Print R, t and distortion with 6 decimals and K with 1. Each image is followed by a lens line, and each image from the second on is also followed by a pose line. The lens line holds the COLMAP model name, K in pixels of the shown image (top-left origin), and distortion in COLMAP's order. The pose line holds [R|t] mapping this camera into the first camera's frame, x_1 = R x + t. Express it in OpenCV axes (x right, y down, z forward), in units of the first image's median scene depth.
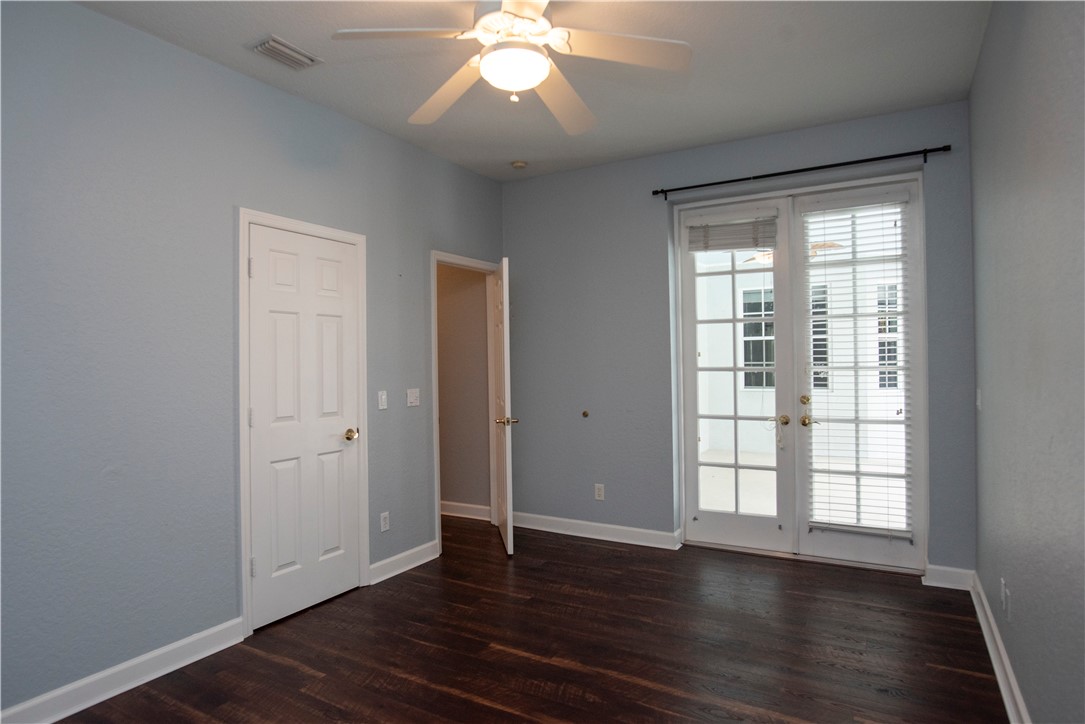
lens RADIAL K [[625.0, 0, 543.1], [0, 625.0, 357.9], [0, 0, 1]] dist [-0.043484, 0.022744]
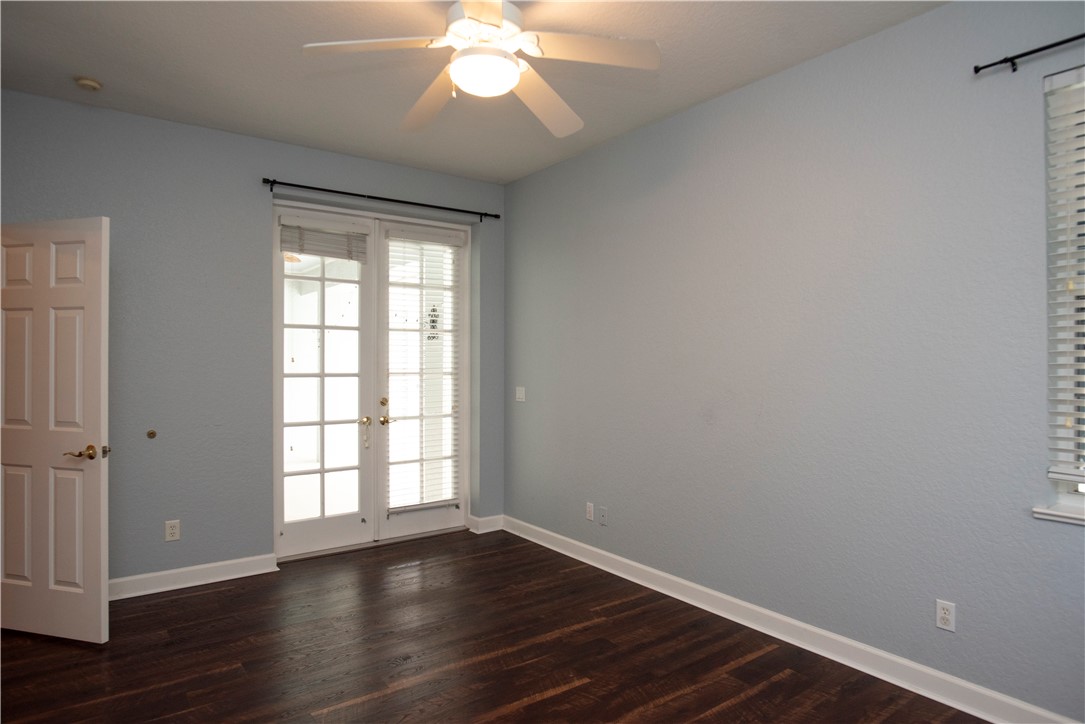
lens RADIAL K [[625.0, 0, 543.1], [0, 625.0, 357.9], [0, 0, 1]] dist [-0.043484, 0.022744]
pose [[0.394703, 0.019455, 0.918603, -0.500065], [-0.008769, 0.999810, -0.017407, 0.004840], [-0.918767, -0.001184, 0.394798, 0.282707]]
